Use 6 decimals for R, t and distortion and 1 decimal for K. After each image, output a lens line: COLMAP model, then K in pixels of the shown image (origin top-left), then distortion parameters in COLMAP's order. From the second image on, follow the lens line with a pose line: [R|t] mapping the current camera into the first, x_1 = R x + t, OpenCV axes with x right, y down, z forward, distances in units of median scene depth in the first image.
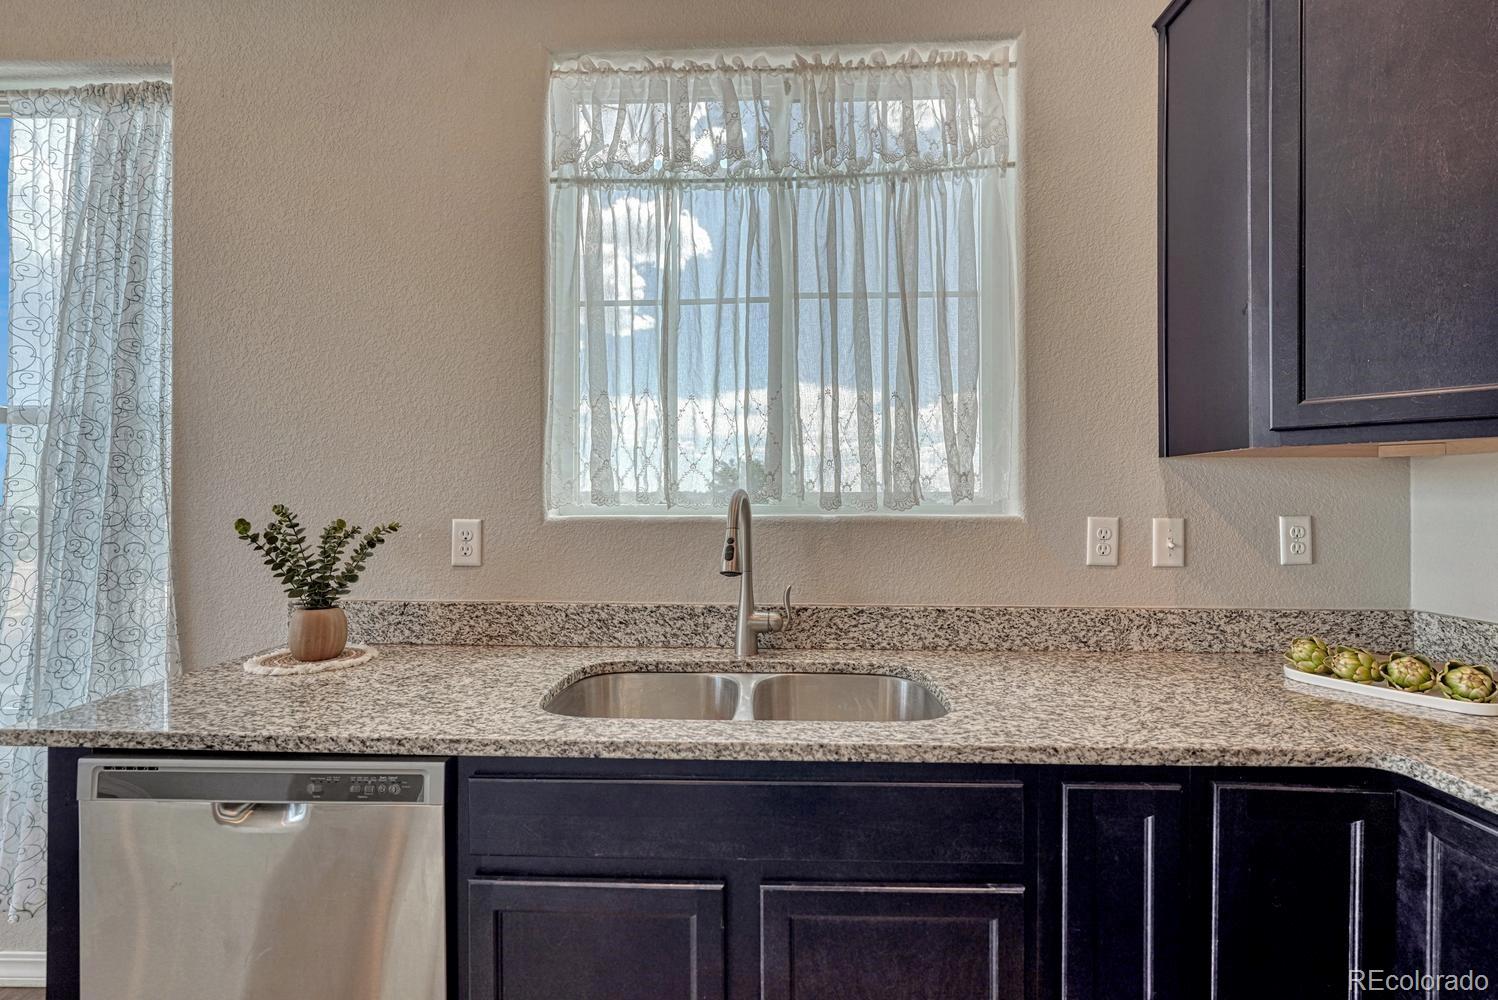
lens RADIAL K [[655.2, 0, 757.8], [0, 655.2, 499.7], [0, 0, 1]] dist [-0.003480, -0.000137]
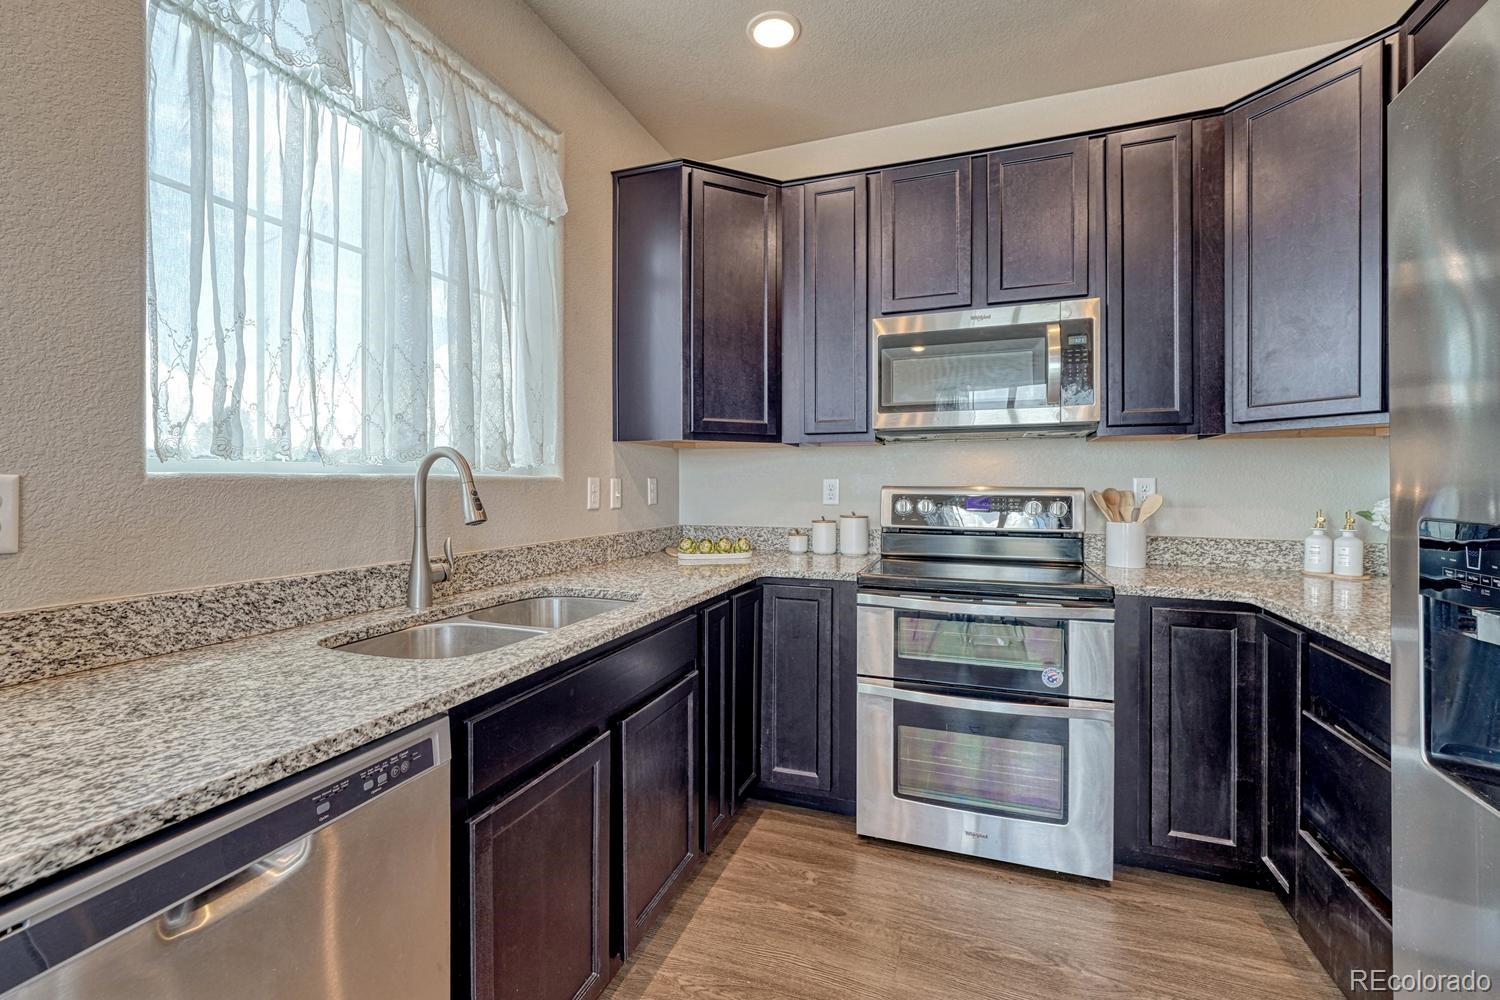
lens RADIAL K [[644.3, 0, 755.7], [0, 644.3, 485.3], [0, 0, 1]] dist [-0.001210, 0.000152]
pose [[0.294915, -0.002760, 0.955520, -1.134465], [-0.002112, 0.999992, 0.003540, 0.052661], [-0.955521, -0.003063, 0.294906, 0.262962]]
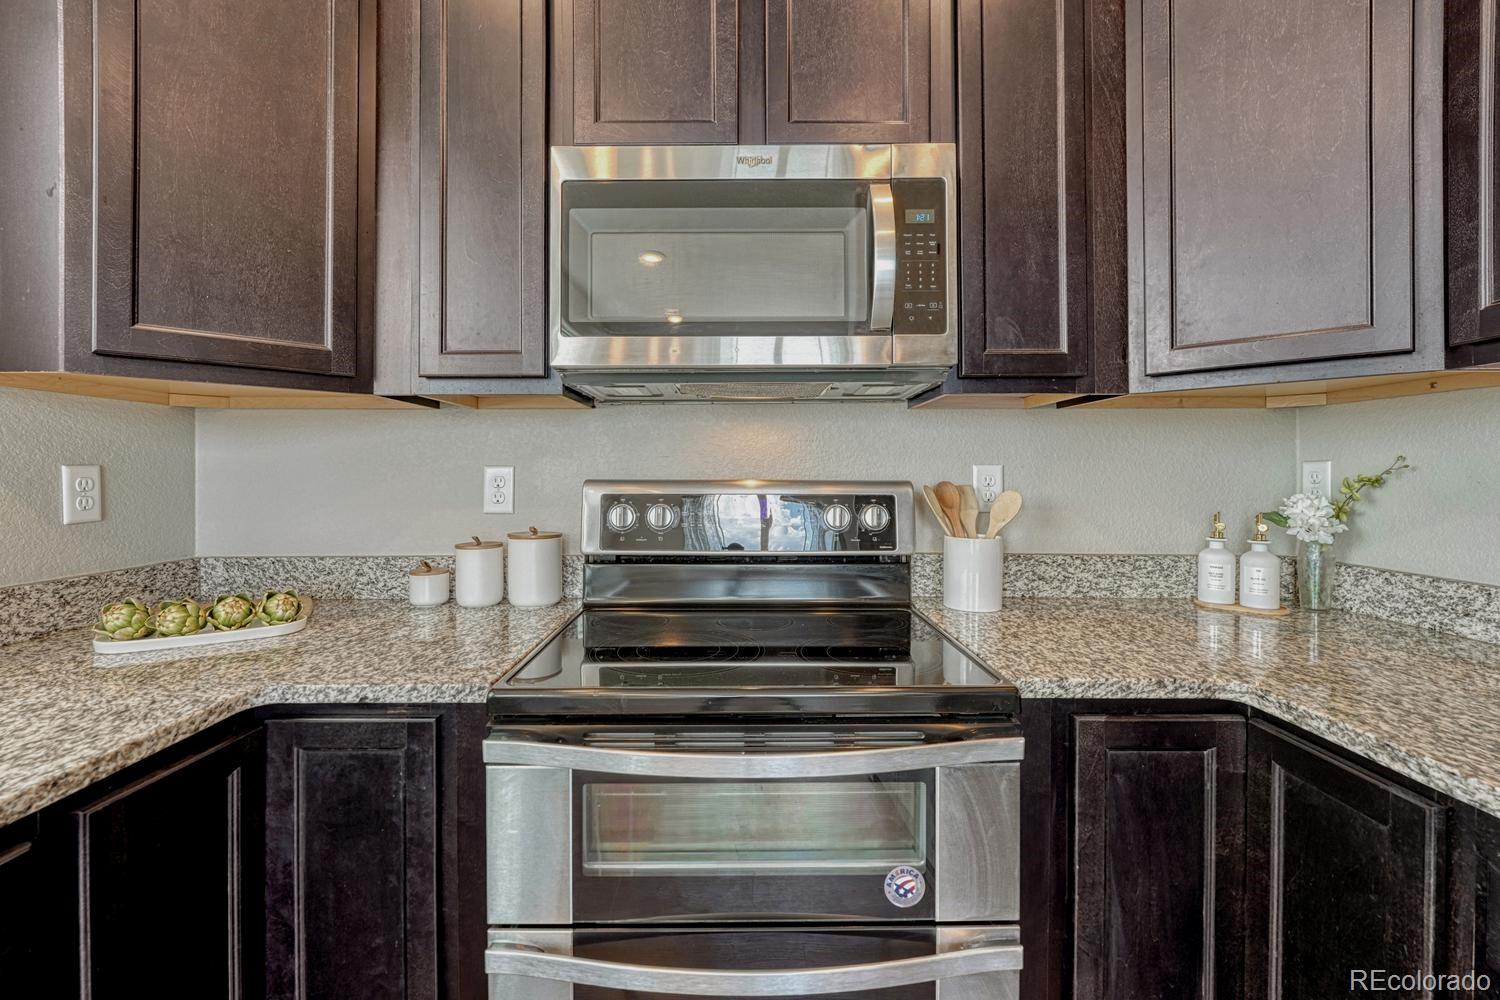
lens RADIAL K [[636.0, 0, 734.3], [0, 636.0, 475.5], [0, 0, 1]] dist [-0.007132, 0.000978]
pose [[-0.026592, -0.007797, 0.999616, -0.021113], [0.000044, 0.999970, 0.007801, 0.044410], [-0.999646, 0.000252, -0.026591, 0.247570]]
